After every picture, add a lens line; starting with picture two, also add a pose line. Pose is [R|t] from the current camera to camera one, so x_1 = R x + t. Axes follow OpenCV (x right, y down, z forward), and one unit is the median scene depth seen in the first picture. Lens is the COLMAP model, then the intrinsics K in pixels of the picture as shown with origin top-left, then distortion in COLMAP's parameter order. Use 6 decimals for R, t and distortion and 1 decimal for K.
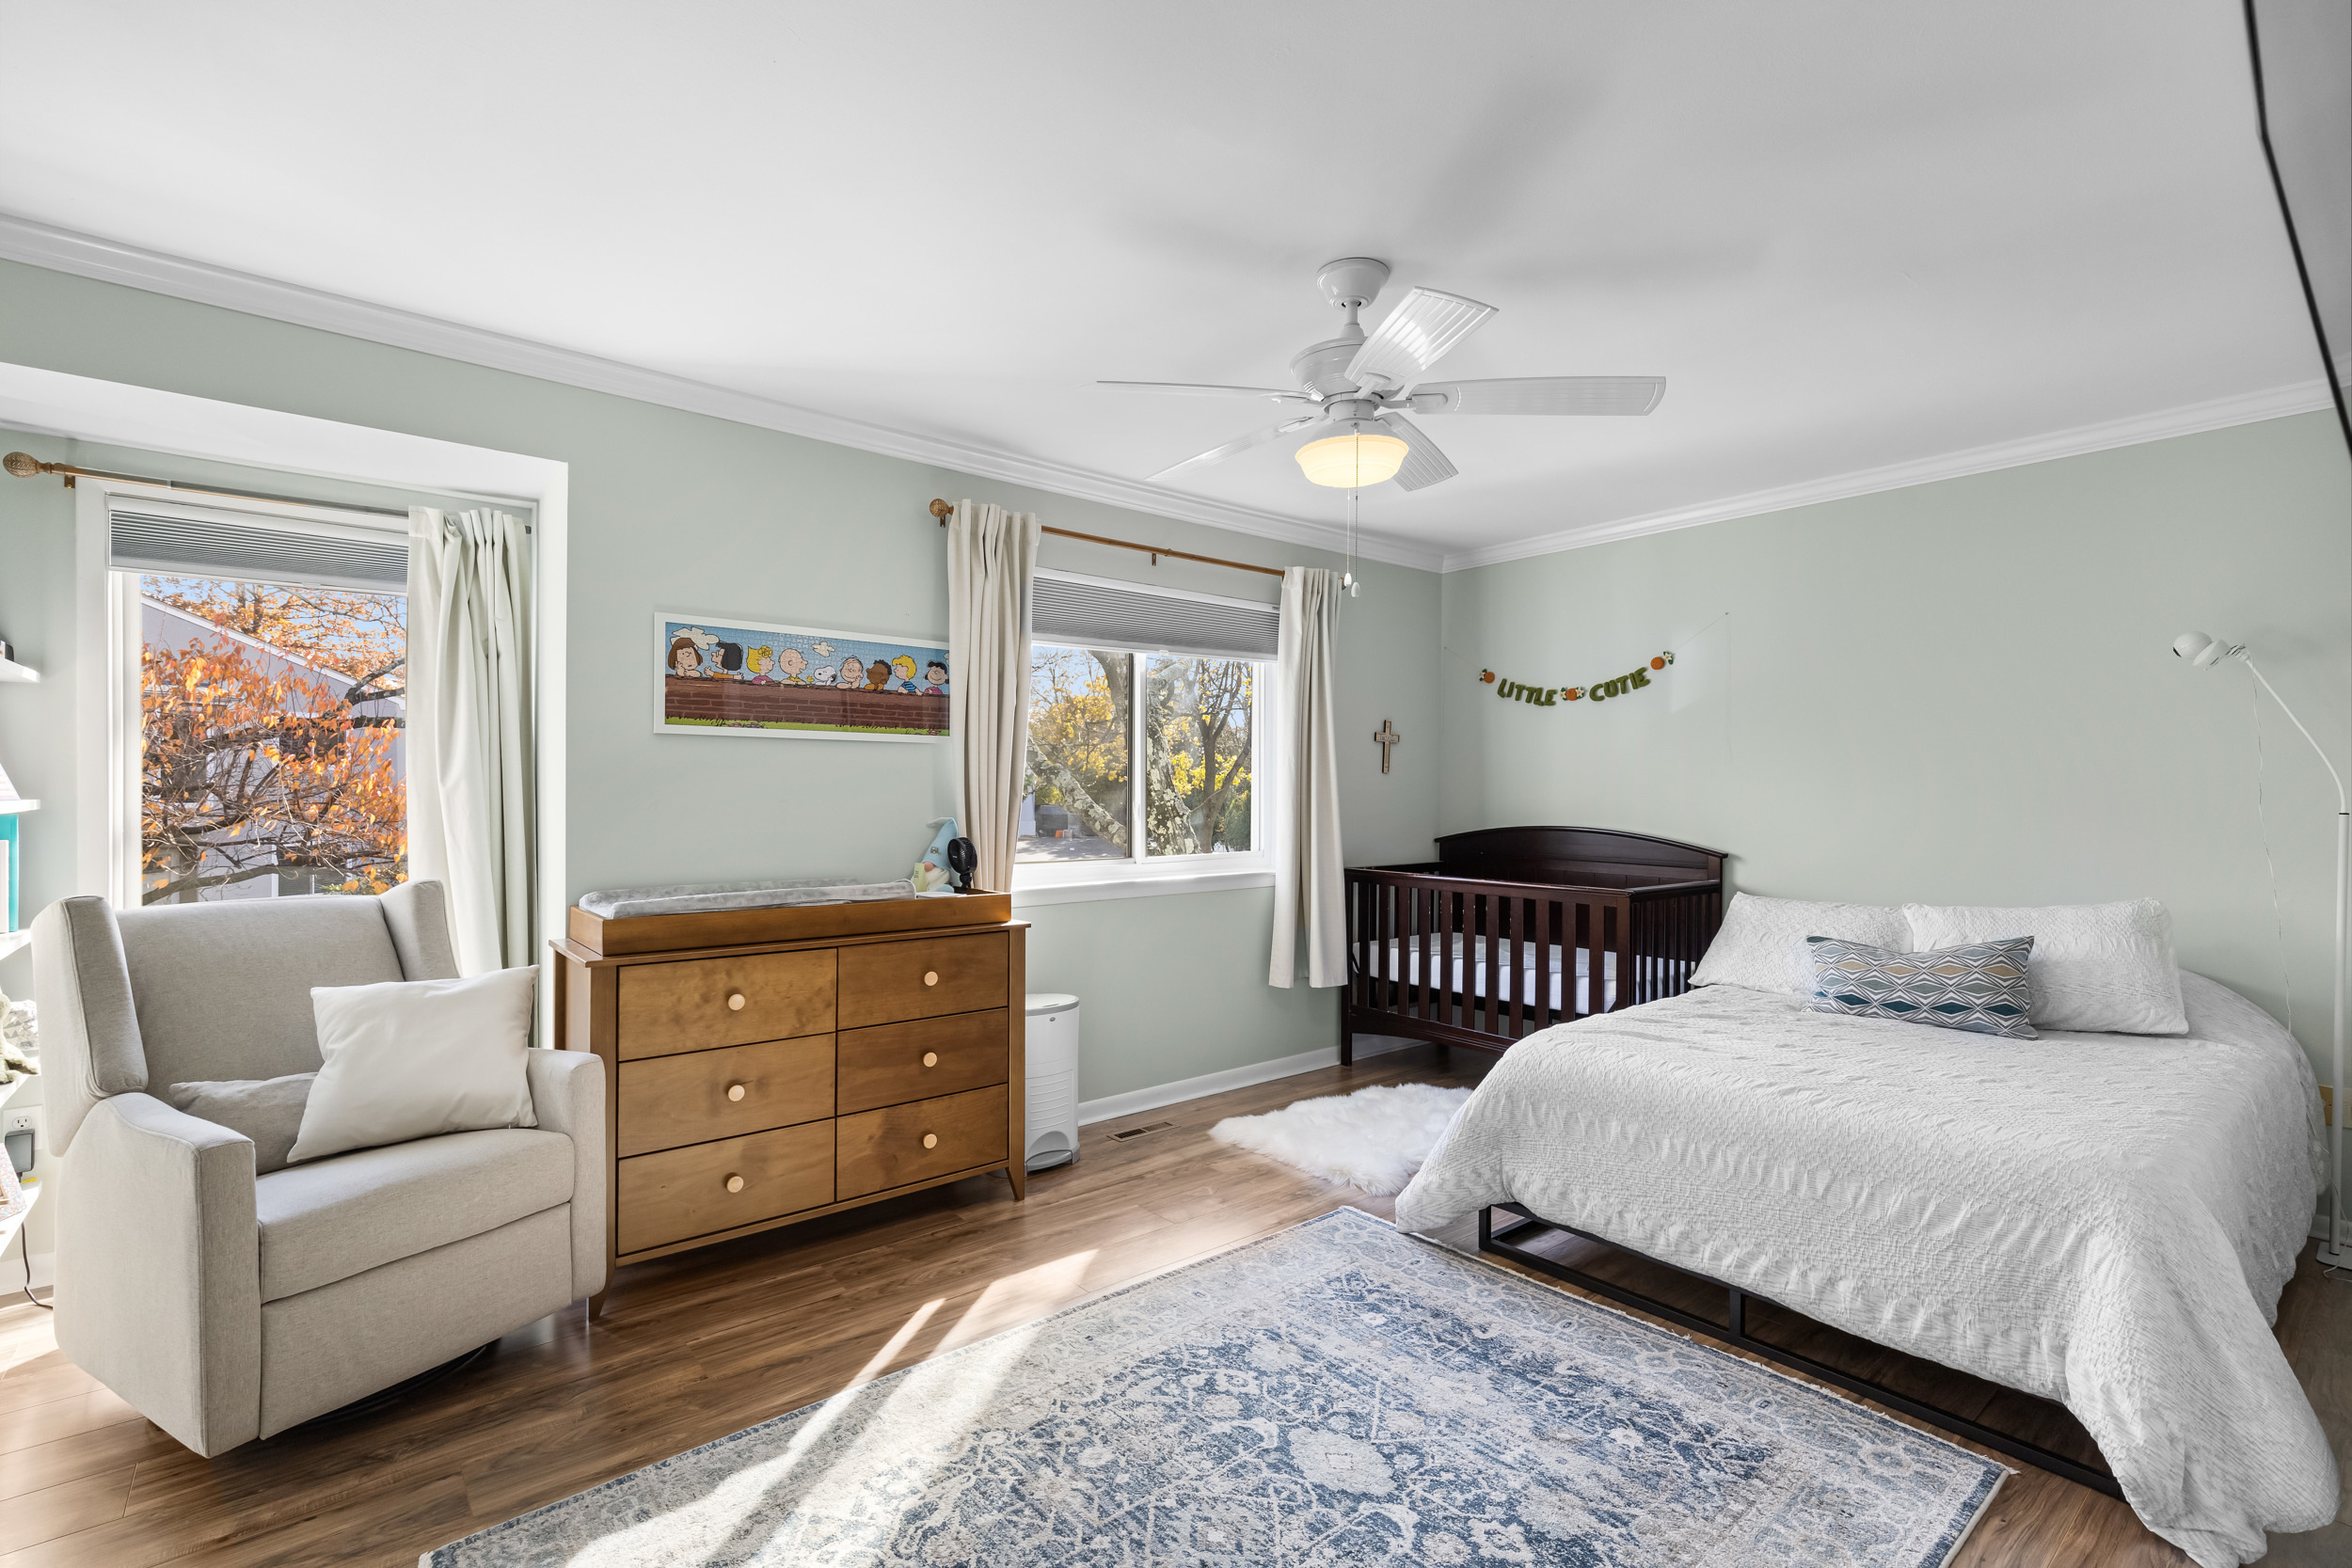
lens RADIAL K [[1055.5, 0, 1174.6], [0, 1055.5, 793.2], [0, 0, 1]] dist [0.013490, -0.004988]
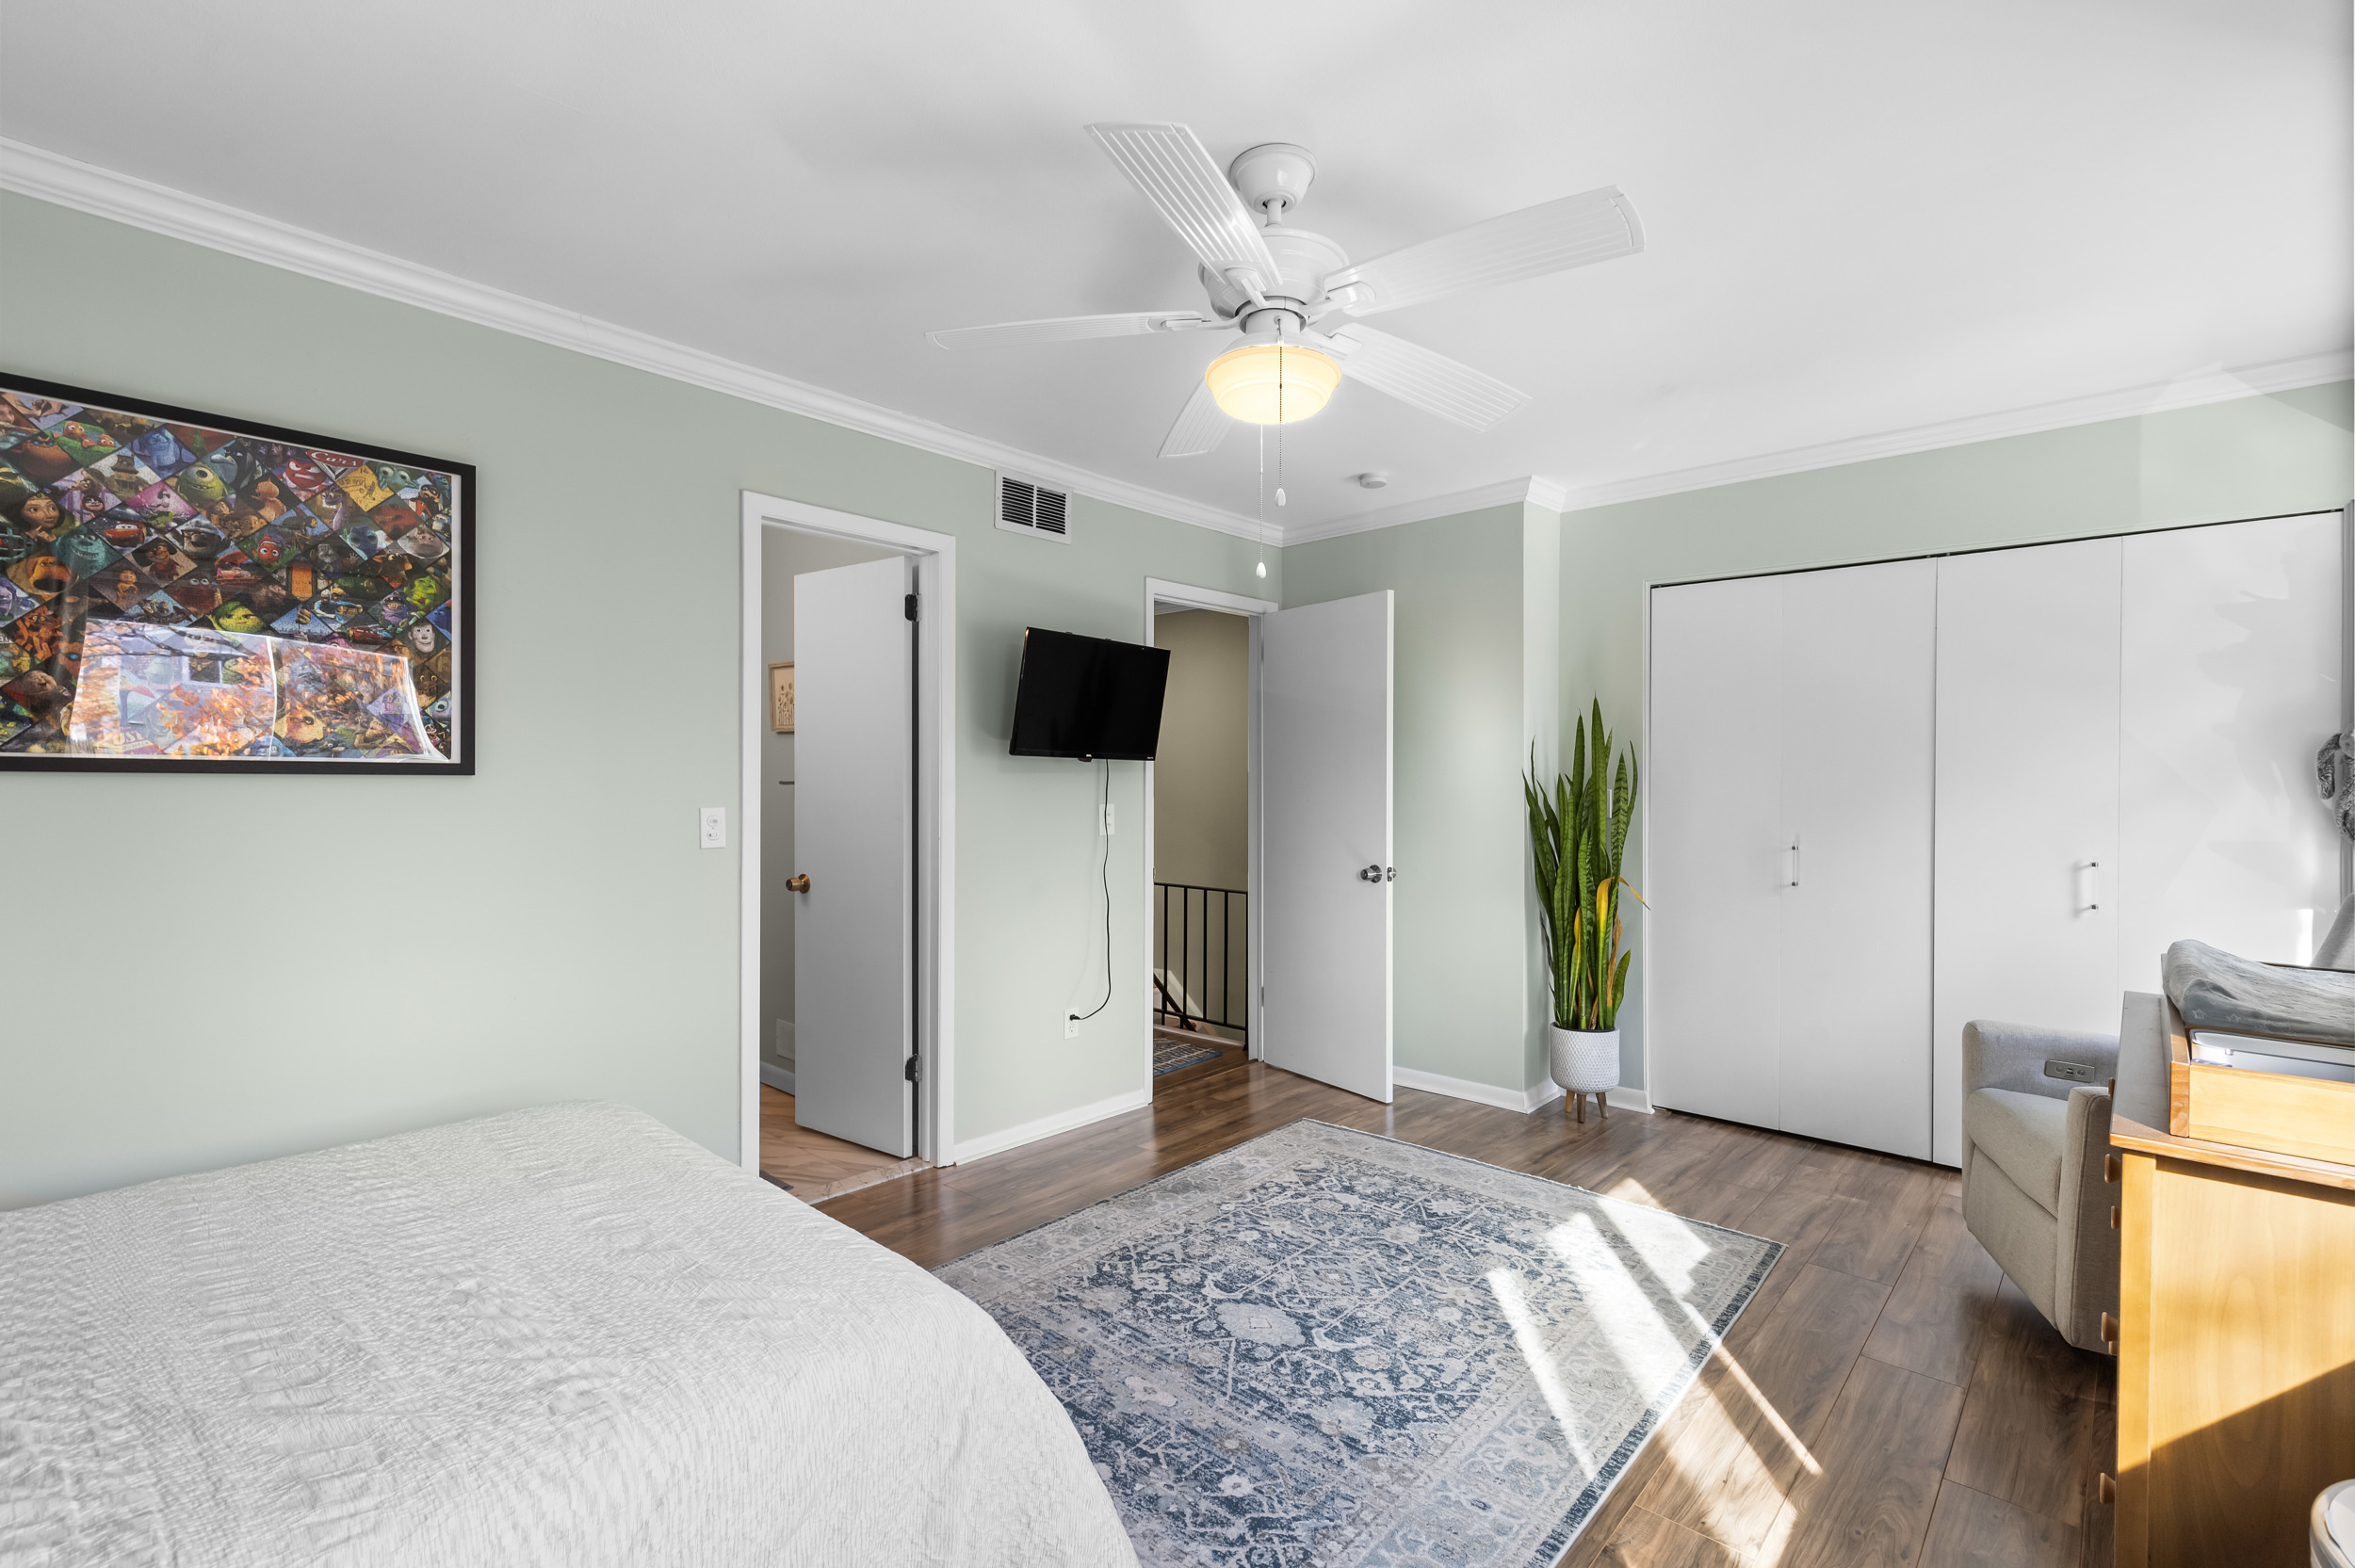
lens RADIAL K [[1056.8, 0, 1176.1], [0, 1056.8, 793.2], [0, 0, 1]] dist [0.013490, -0.004988]
pose [[-0.989798, -0.008003, -0.142249, 0.377187], [-0.009577, 0.999900, 0.010382, -0.004582], [0.142152, 0.011638, -0.989776, 1.918730]]
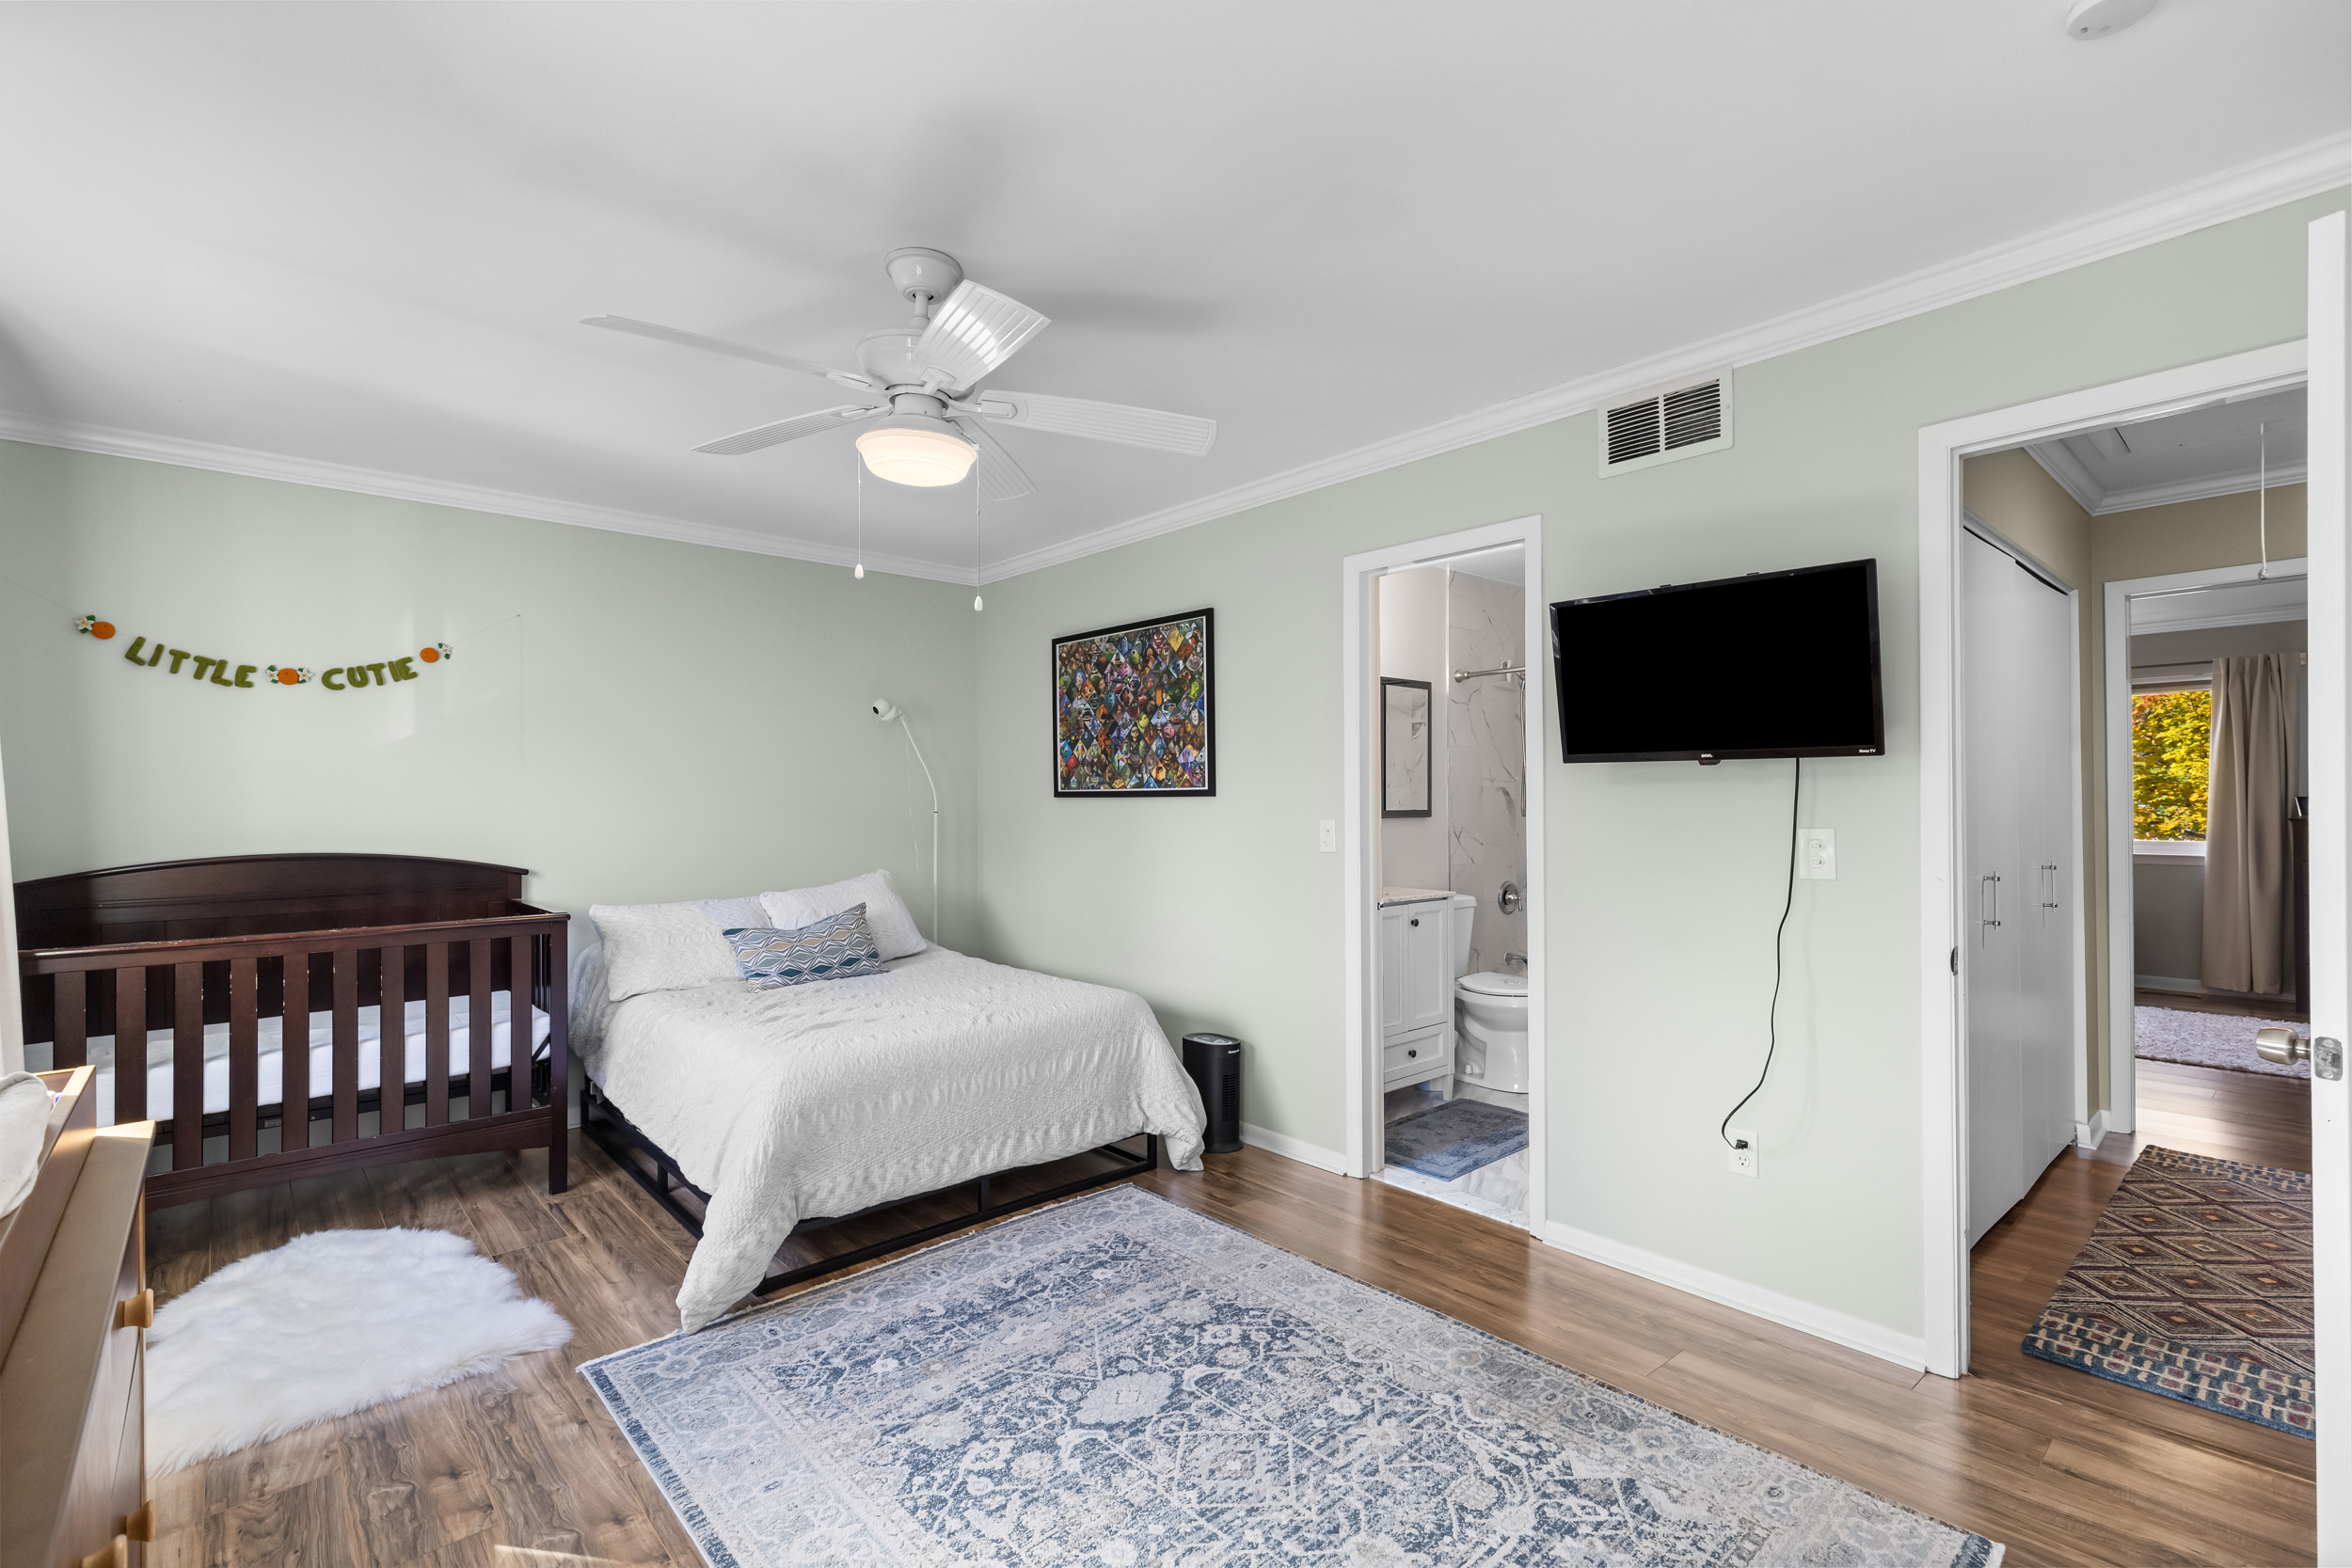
lens RADIAL K [[1055.5, 0, 1174.6], [0, 1055.5, 793.2], [0, 0, 1]] dist [0.013490, -0.004988]
pose [[-0.040519, 0.001147, 0.999178, -0.843621], [0.009167, 0.999958, -0.000776, -0.009604], [-0.999137, 0.009128, -0.040528, 0.858316]]
